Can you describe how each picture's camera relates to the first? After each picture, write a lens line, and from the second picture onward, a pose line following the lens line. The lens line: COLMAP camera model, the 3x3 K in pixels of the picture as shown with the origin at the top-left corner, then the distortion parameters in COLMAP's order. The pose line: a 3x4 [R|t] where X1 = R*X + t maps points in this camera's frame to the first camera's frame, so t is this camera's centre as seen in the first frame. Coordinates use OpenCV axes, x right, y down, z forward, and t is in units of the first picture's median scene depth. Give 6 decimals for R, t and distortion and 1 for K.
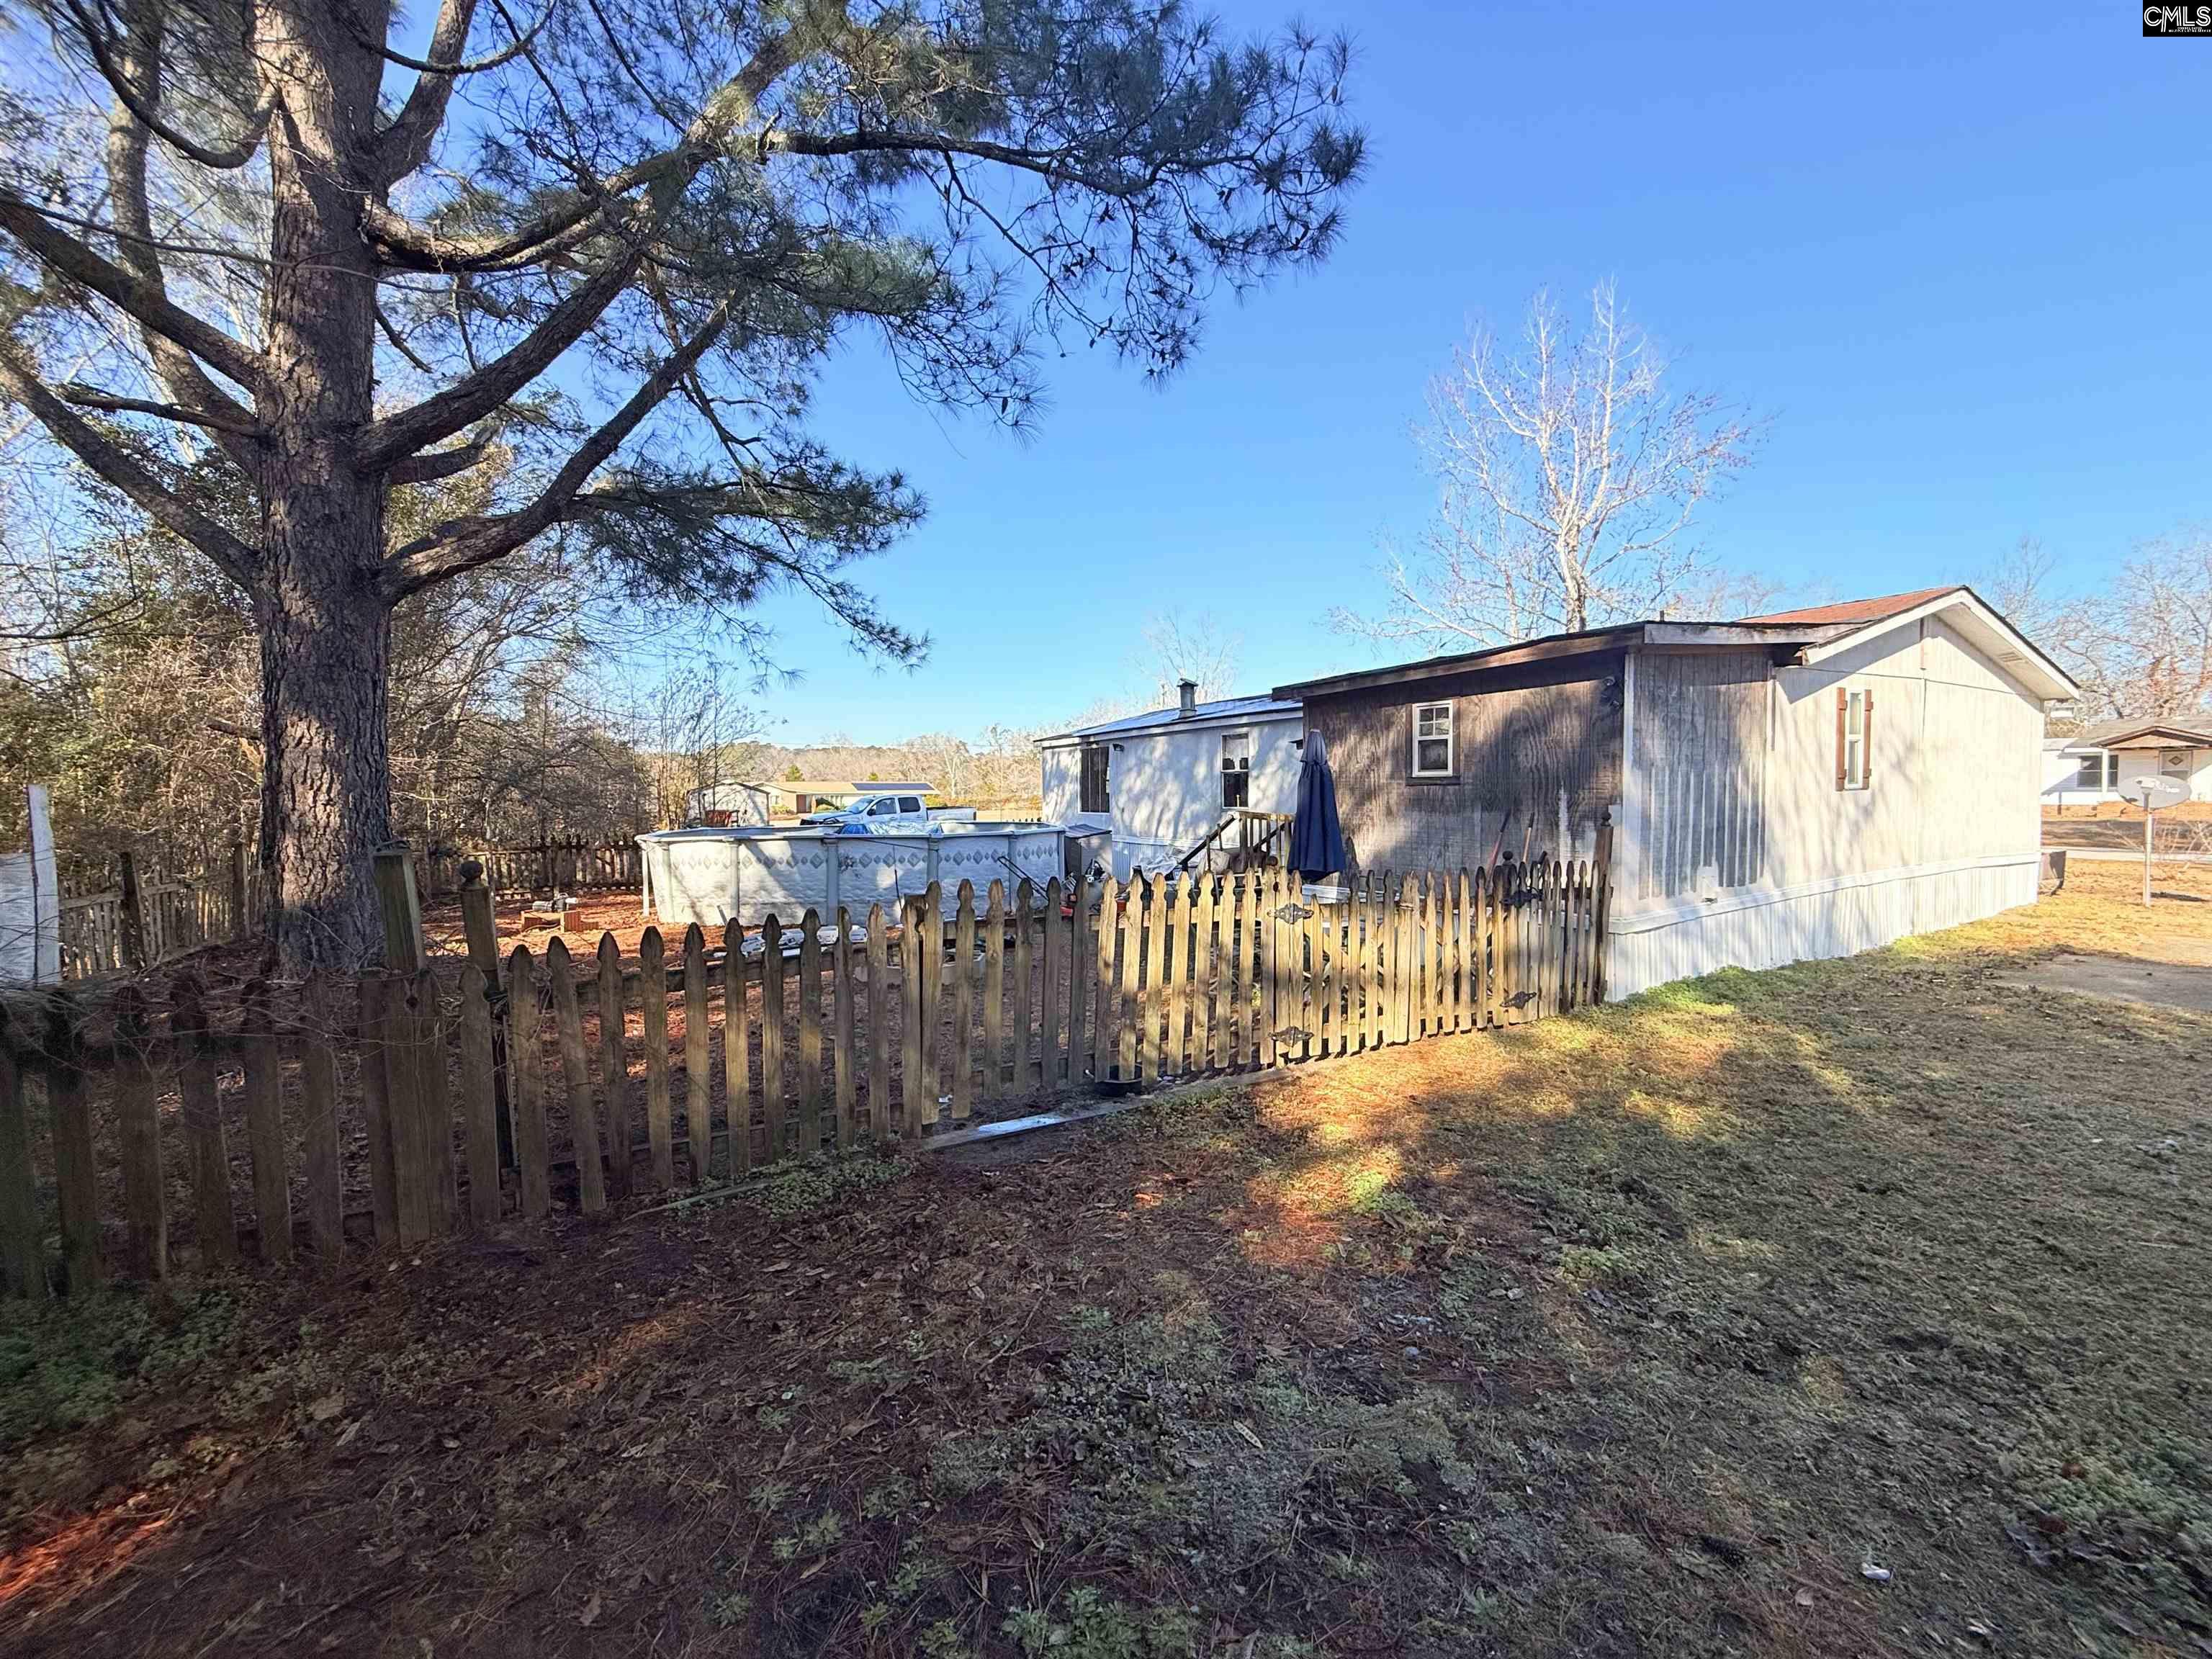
lens RADIAL K [[886.0, 0, 1105.3], [0, 886.0, 833.6], [0, 0, 1]] dist [-0.000042, -0.000010]
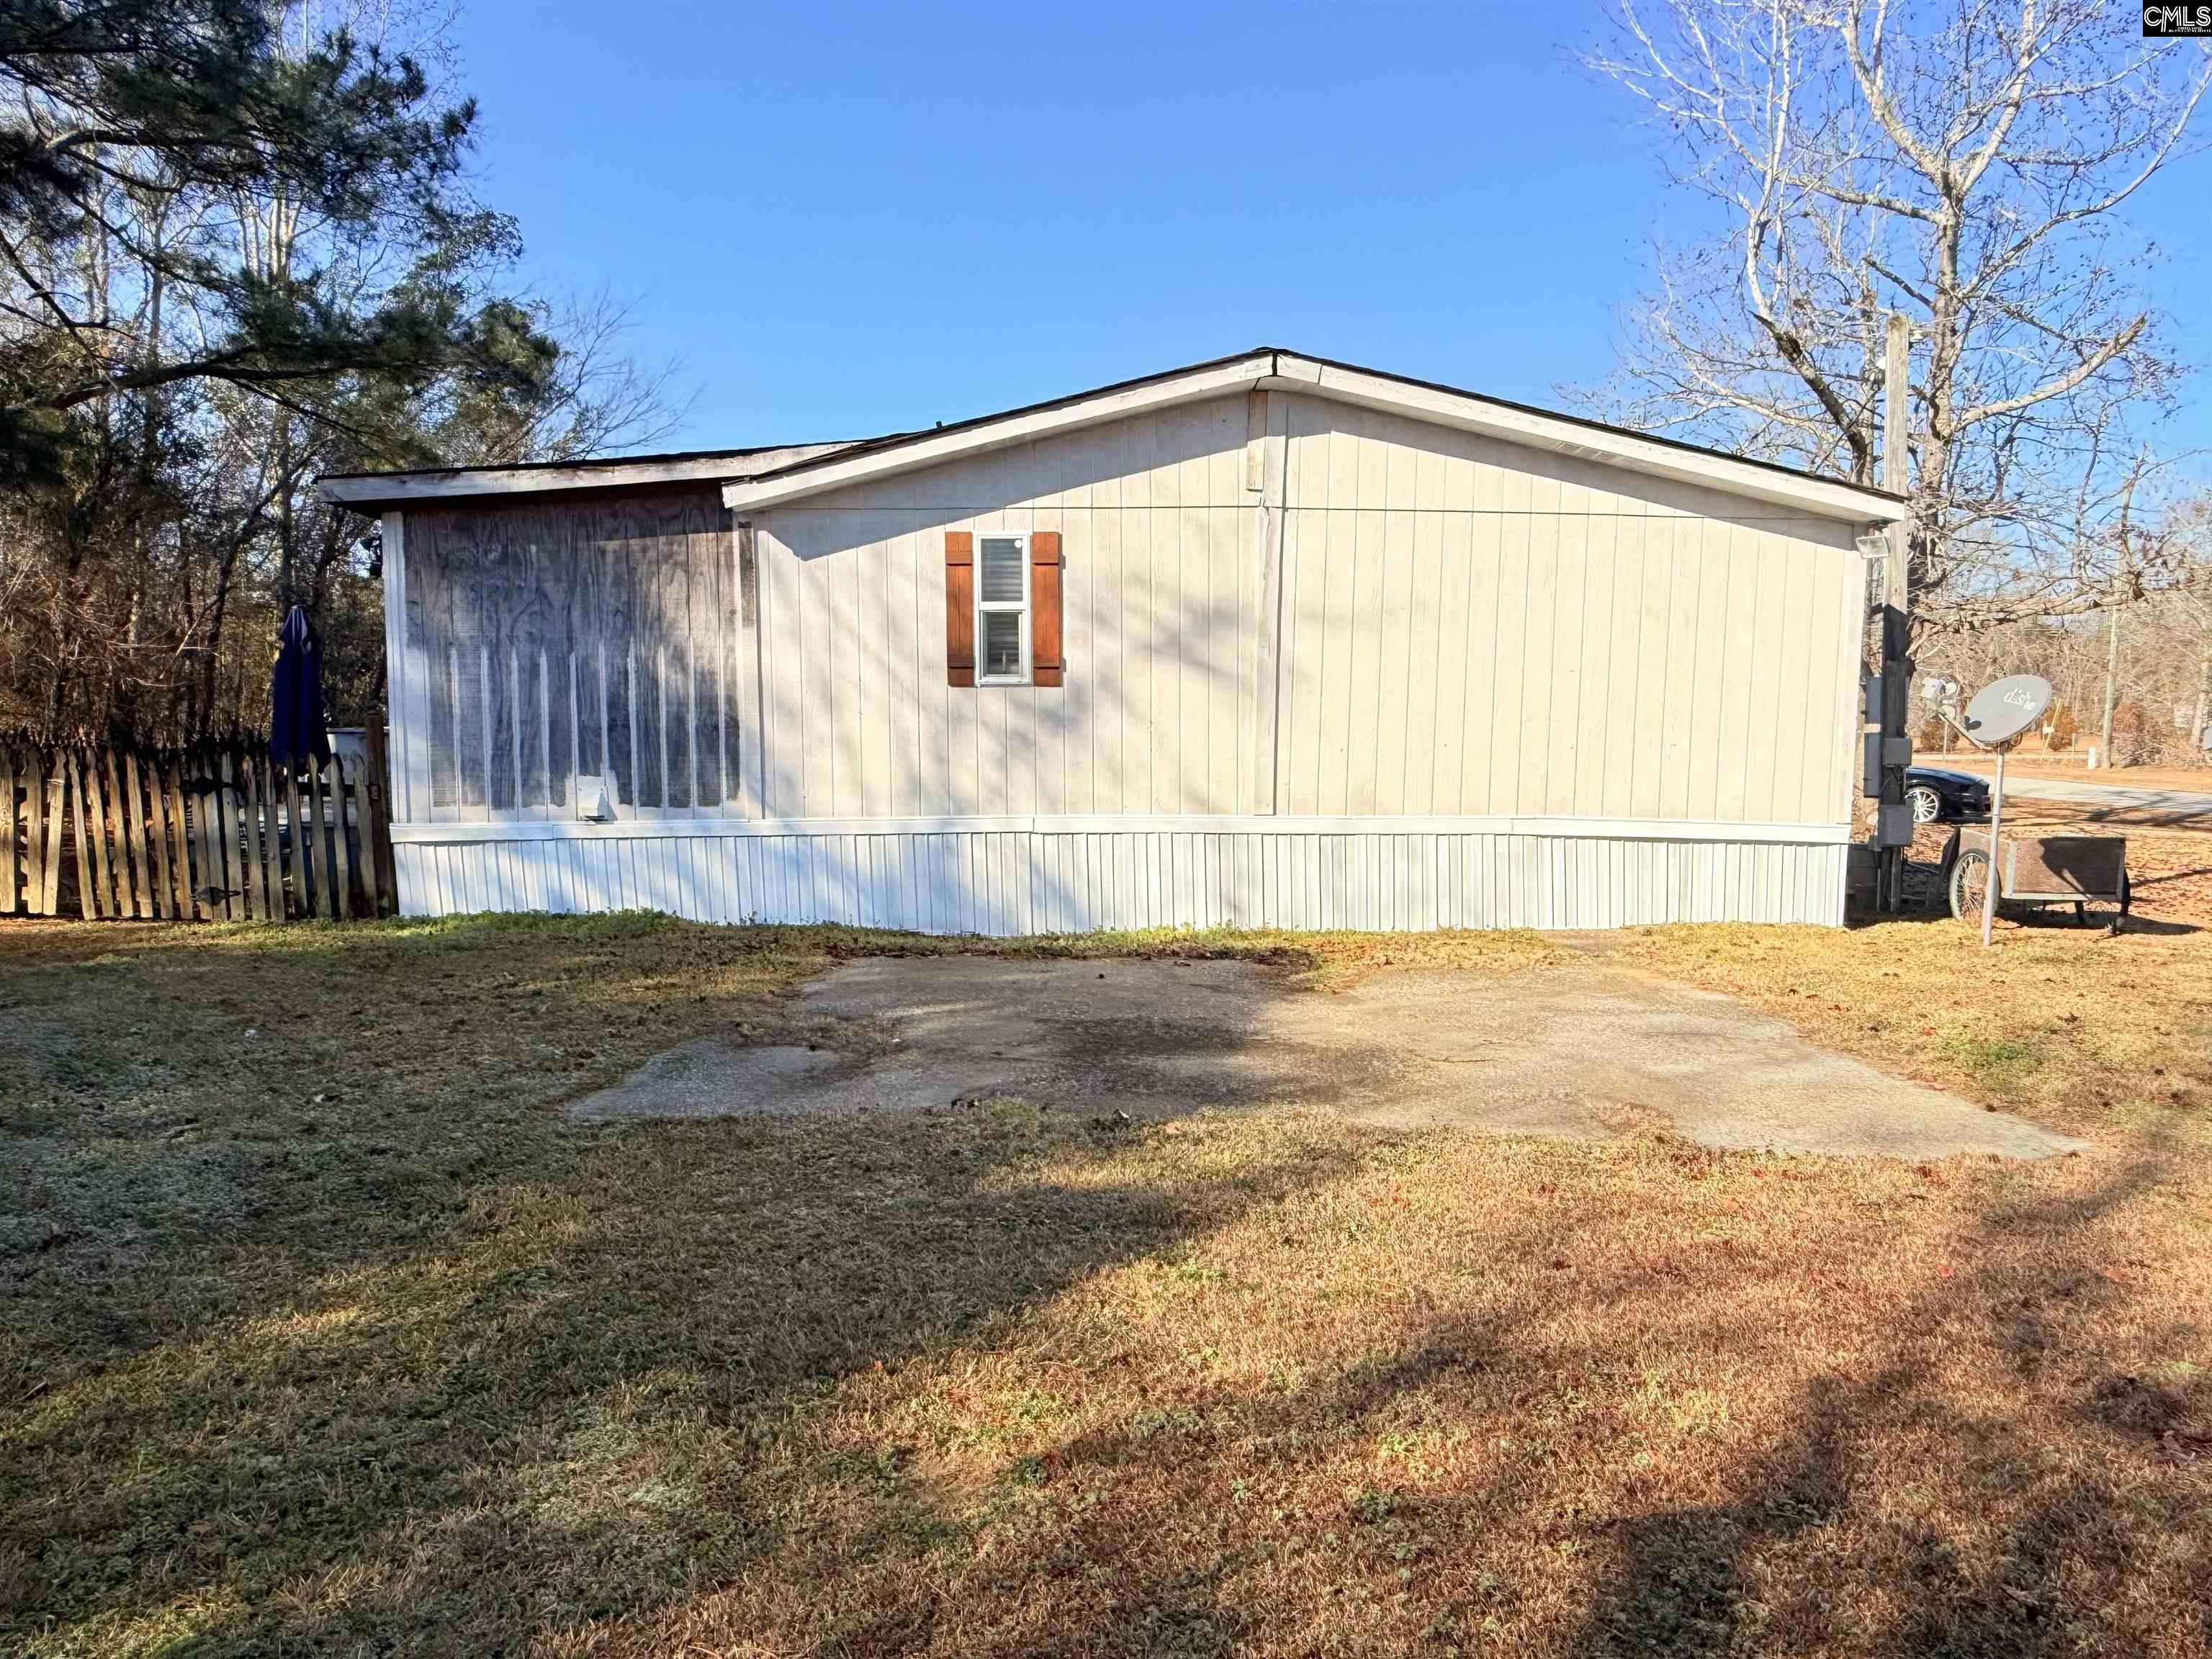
lens RADIAL K [[1488.1, 0, 1107.1], [0, 1488.1, 824.7], [0, 0, 1]] dist [-0.001227, 0.000104]
pose [[0.871721, 0.065853, -0.485558, 1.683441], [-0.045643, 0.997532, 0.053346, -0.010443], [0.487873, -0.024341, 0.872575, 0.077945]]
